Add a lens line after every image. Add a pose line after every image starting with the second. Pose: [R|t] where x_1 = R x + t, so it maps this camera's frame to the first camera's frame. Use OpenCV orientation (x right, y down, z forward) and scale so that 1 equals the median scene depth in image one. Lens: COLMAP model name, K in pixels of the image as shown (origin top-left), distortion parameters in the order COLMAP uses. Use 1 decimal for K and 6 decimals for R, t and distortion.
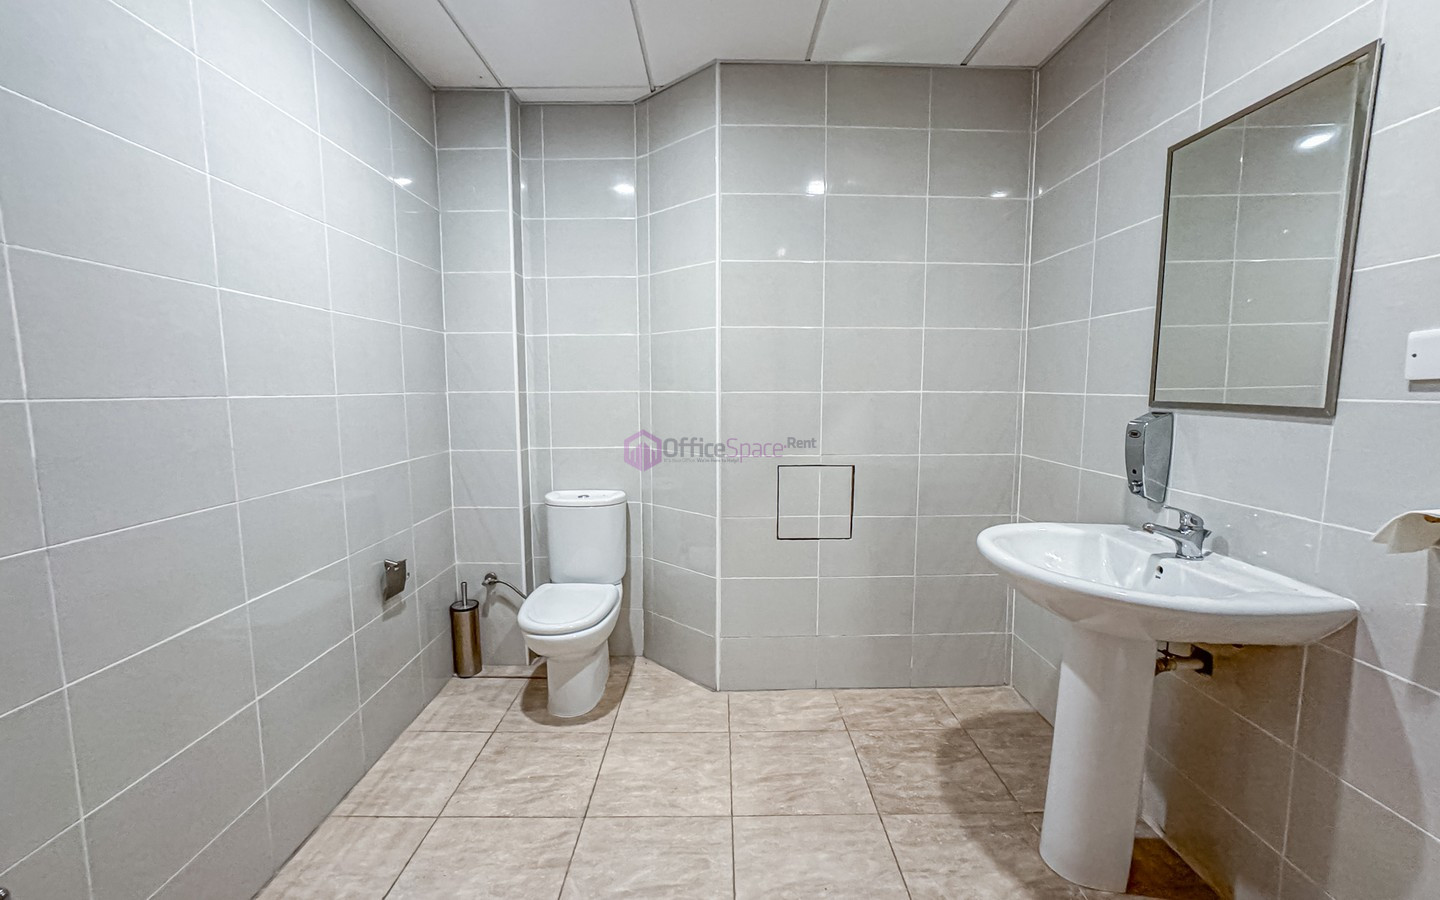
lens RADIAL K [[582.8, 0, 721.5], [0, 582.8, 450.2], [0, 0, 1]] dist [-0.015391, 0.006870]
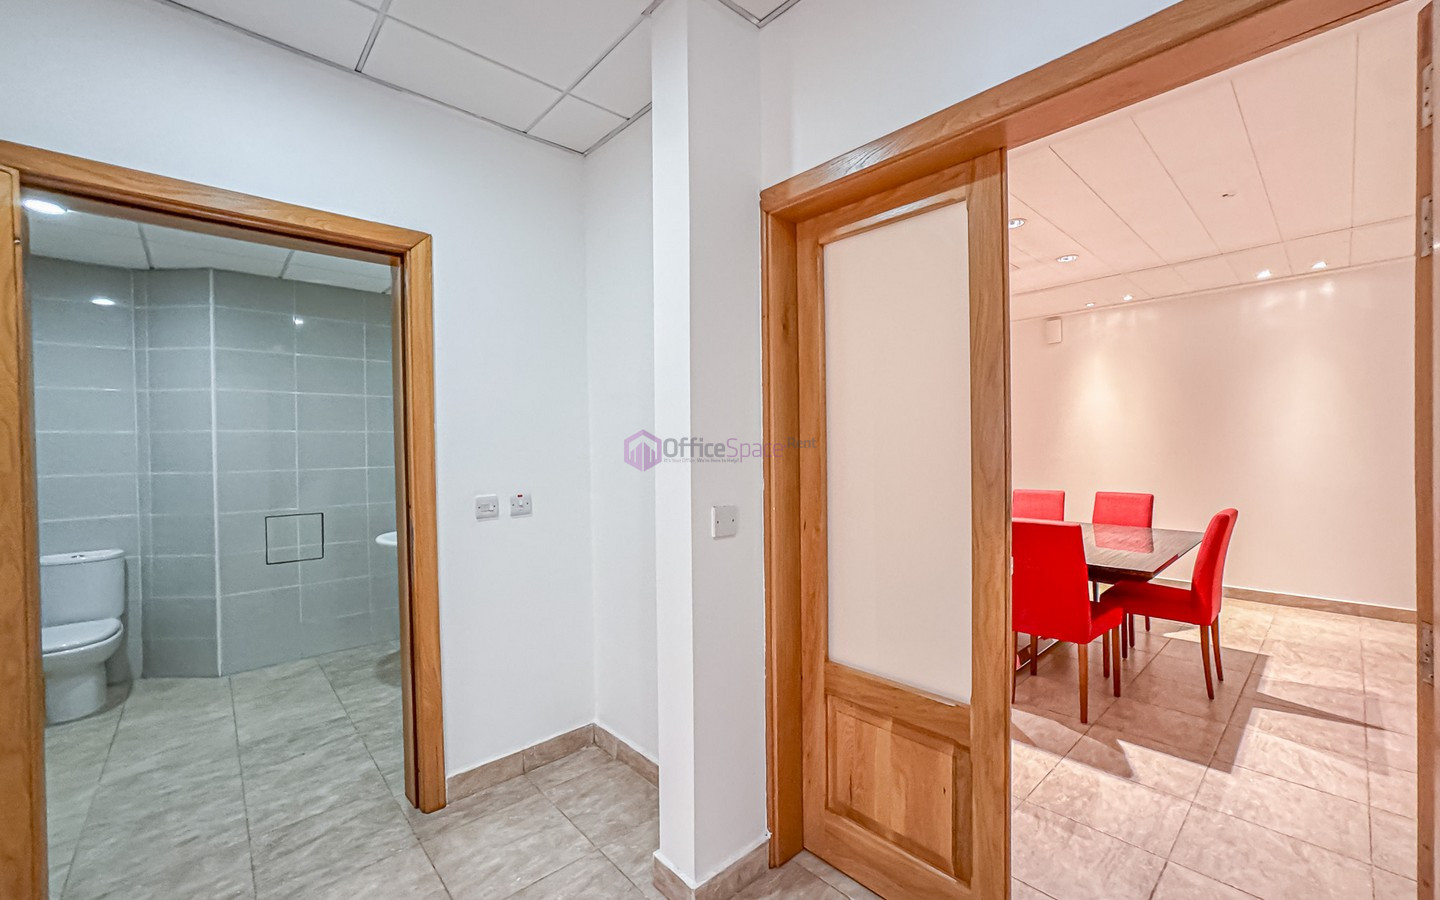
lens RADIAL K [[582.8, 0, 719.6], [0, 582.8, 461.0], [0, 0, 1]] dist [-0.015391, 0.006870]
pose [[0.745406, -0.016456, 0.666408, -0.029755], [0.086330, 0.993660, -0.072026, 0.092194], [-0.660997, 0.111220, 0.742100, -0.981422]]
